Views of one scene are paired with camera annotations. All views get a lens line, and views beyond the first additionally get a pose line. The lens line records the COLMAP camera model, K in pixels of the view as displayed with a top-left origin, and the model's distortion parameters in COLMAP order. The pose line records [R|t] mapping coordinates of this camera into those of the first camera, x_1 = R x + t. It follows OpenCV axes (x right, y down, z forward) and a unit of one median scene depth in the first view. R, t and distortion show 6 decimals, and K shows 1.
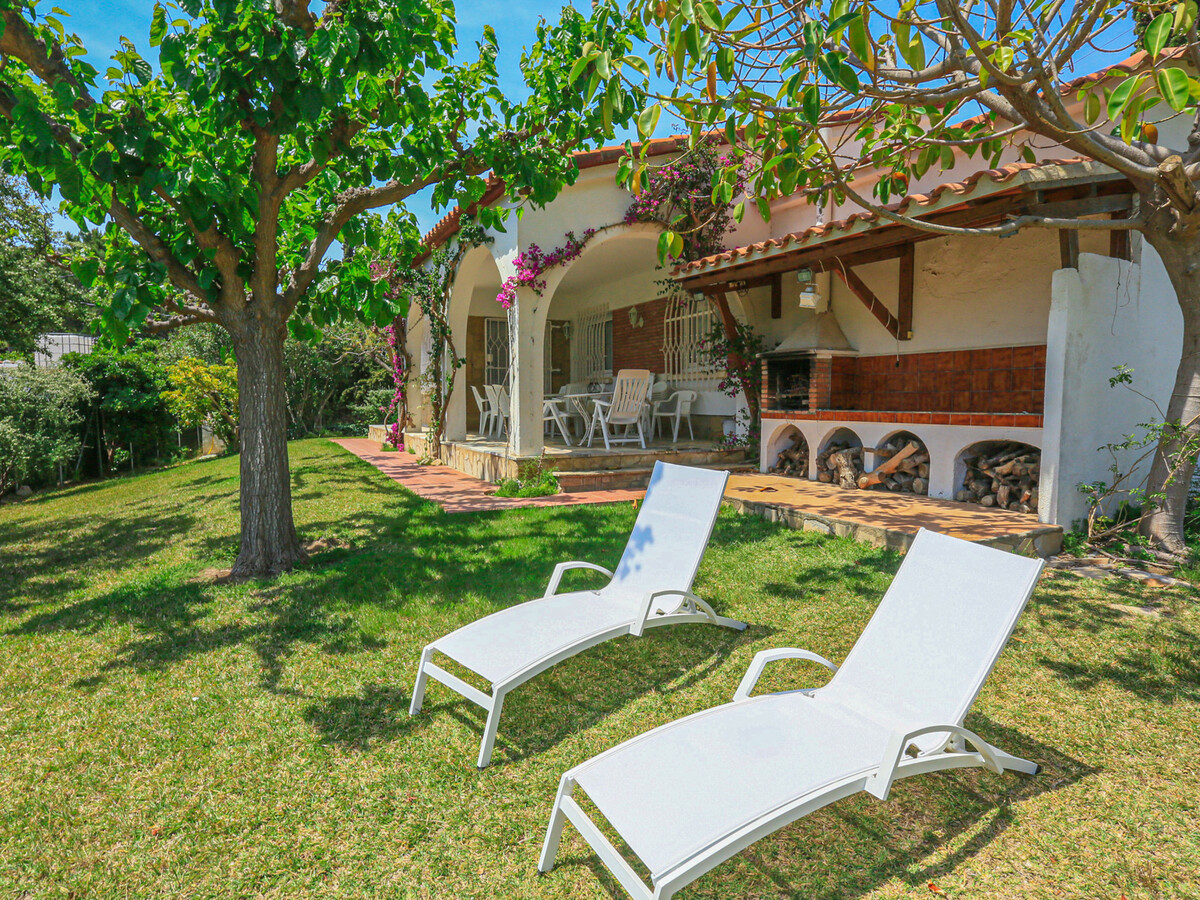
lens RADIAL K [[697.6, 0, 599.1], [0, 697.6, 454.0], [0, 0, 1]] dist [-0.069924, 0.052569]
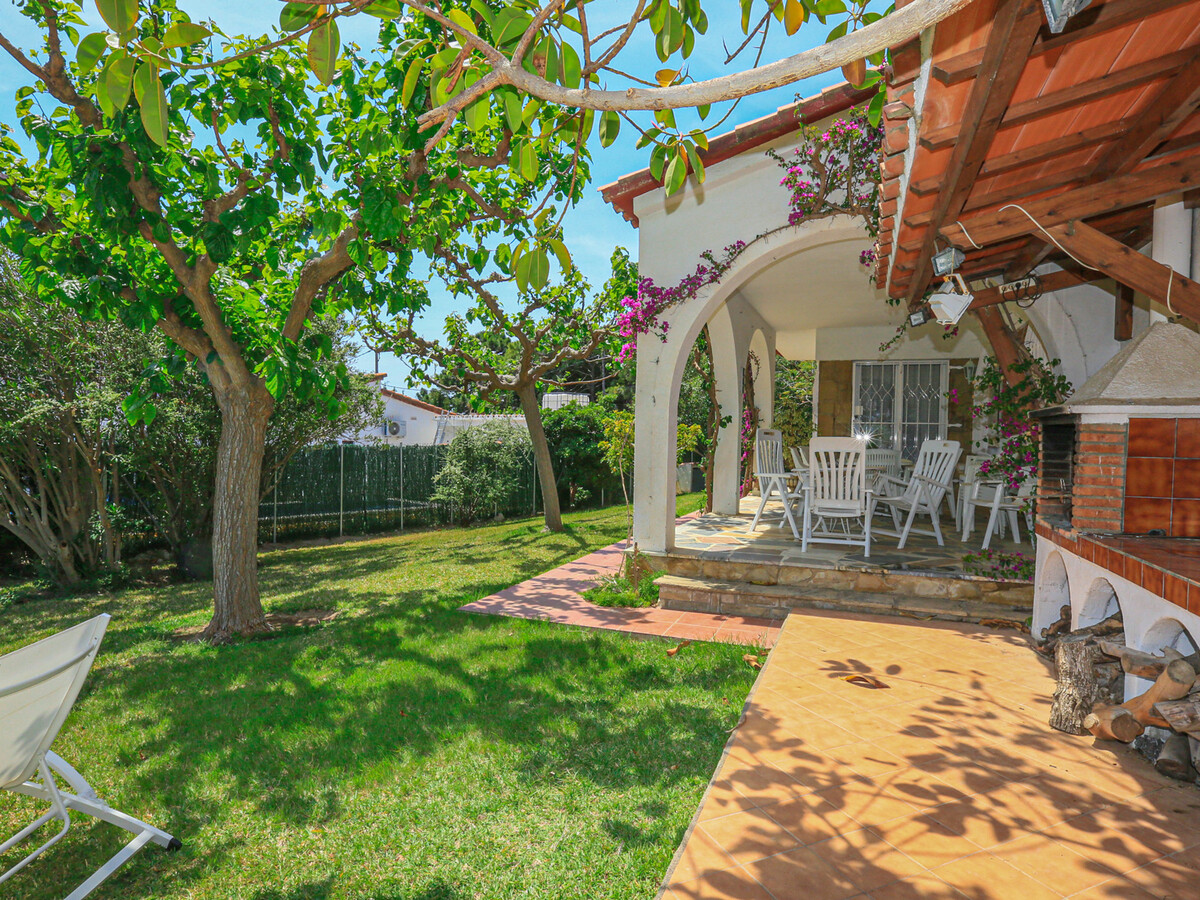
lens RADIAL K [[687.0, 0, 600.0], [0, 687.0, 450.0], [0, 0, 1]] dist [-0.072017, 0.046404]
pose [[0.669212, 0.028036, -0.742543, 0.425657], [-0.076497, 0.996578, -0.031315, -0.079667], [0.739124, 0.077759, 0.669066, 0.447262]]
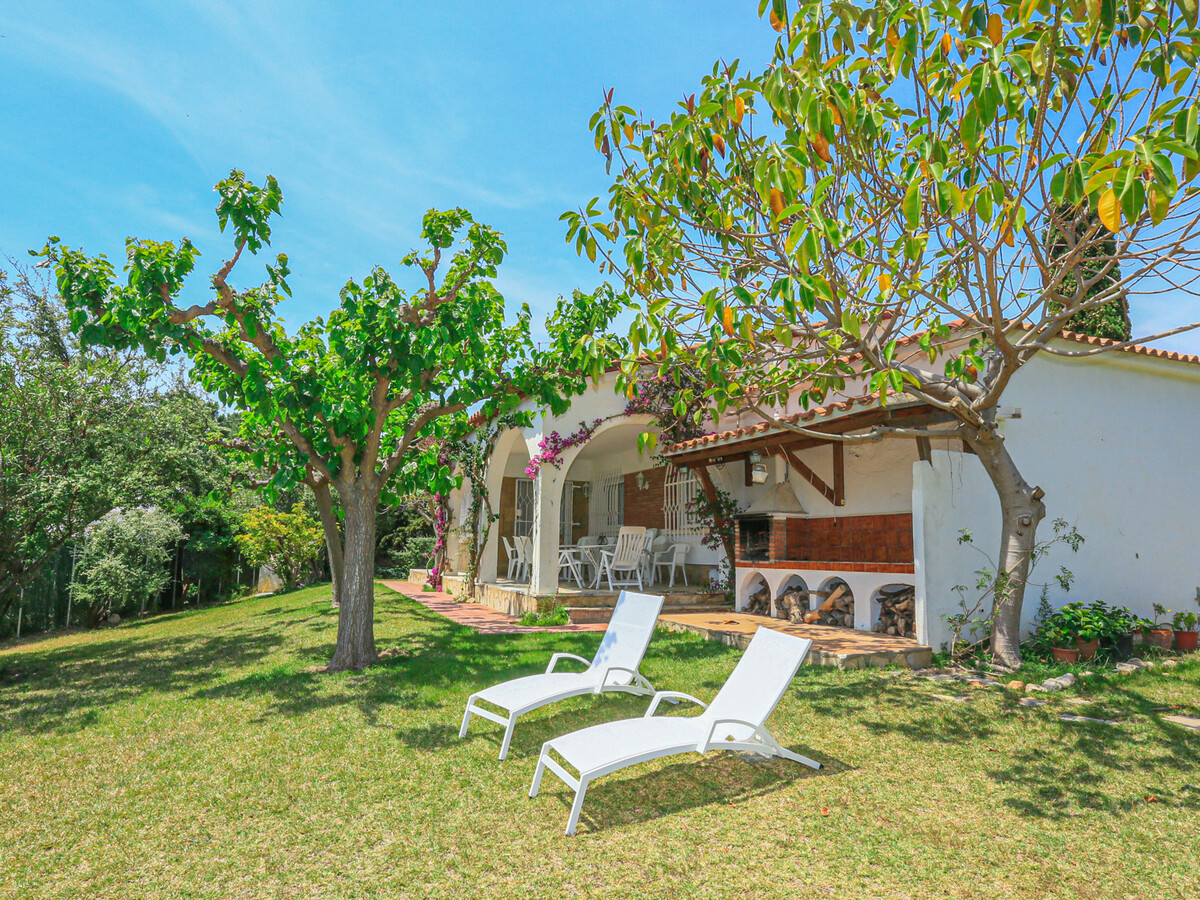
lens RADIAL K [[697.6, 0, 599.1], [0, 697.6, 454.0], [0, 0, 1]] dist [-0.069924, 0.052569]
pose [[0.999019, 0.009990, -0.043139, 0.046942], [-0.018988, 0.976752, -0.213530, 0.022414], [0.040003, 0.214139, 0.975984, -0.279005]]
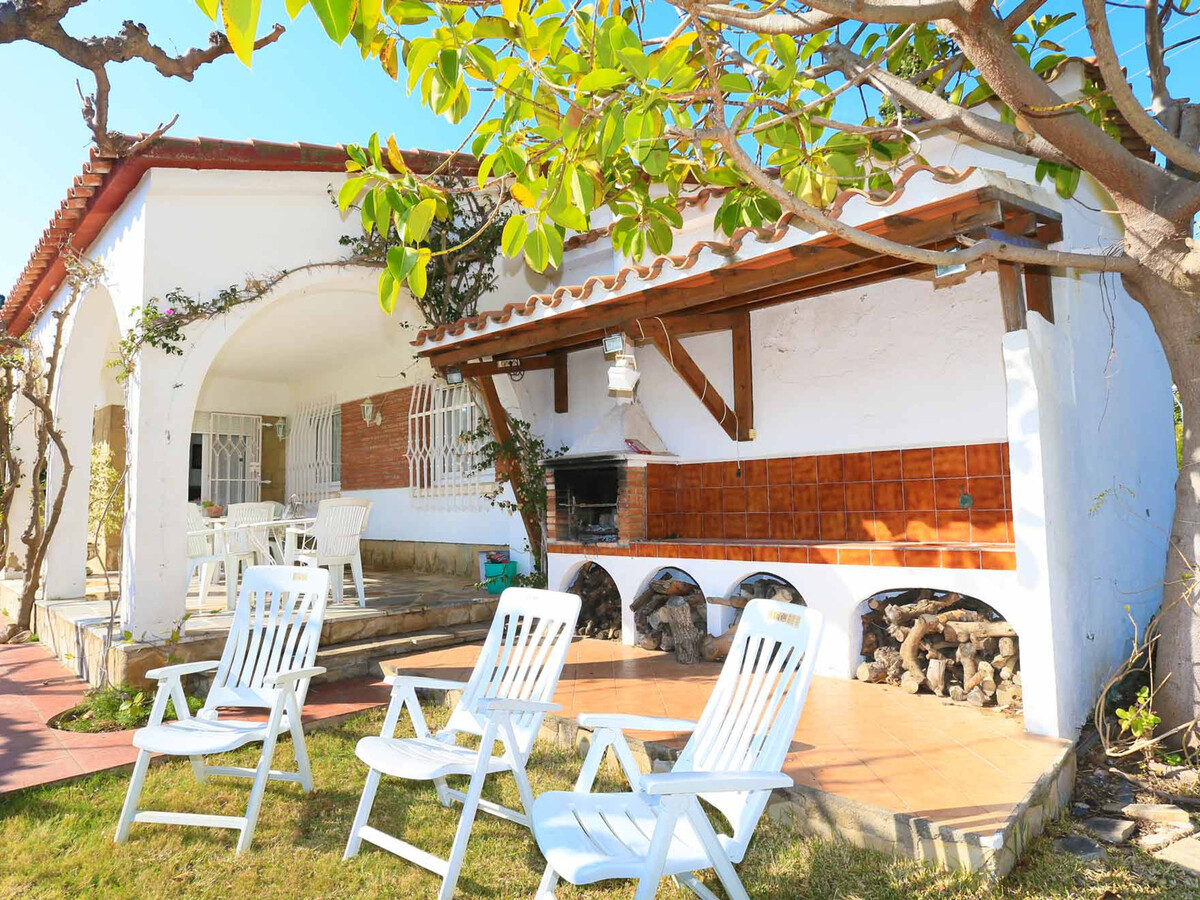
lens RADIAL K [[708.2, 0, 600.4], [0, 708.2, 457.0], [0, 0, 1]] dist [-0.068173, 0.045177]
pose [[0.942213, 0.003998, 0.334990, 0.050069], [0.045444, 0.989161, -0.139625, -0.049004], [-0.331918, 0.146780, 0.931819, 0.339512]]
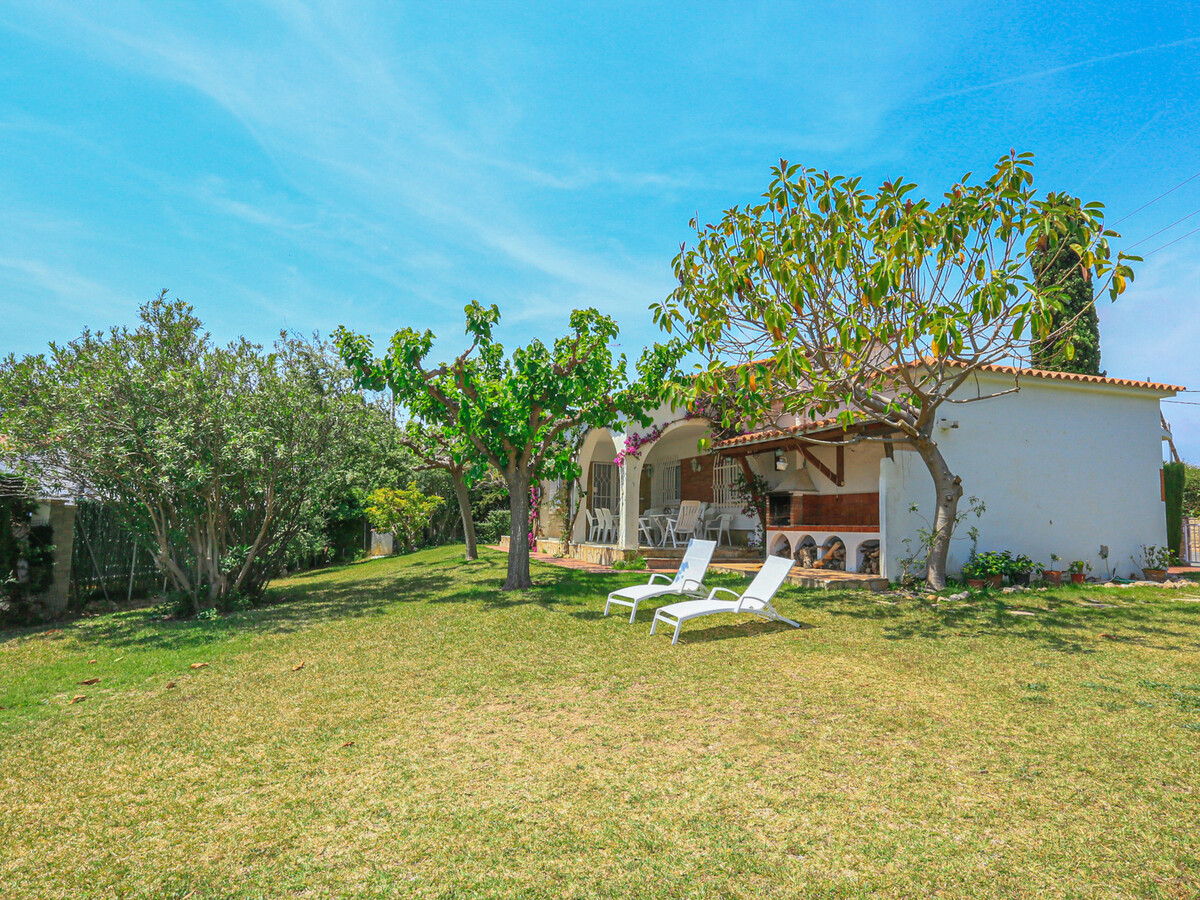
lens RADIAL K [[697.6, 0, 599.1], [0, 697.6, 454.0], [0, 0, 1]] dist [-0.069924, 0.052569]
pose [[0.994265, 0.008942, -0.106570, 0.008331], [-0.027751, 0.983936, -0.176350, 0.081686], [0.103281, 0.178296, 0.978541, -0.792140]]
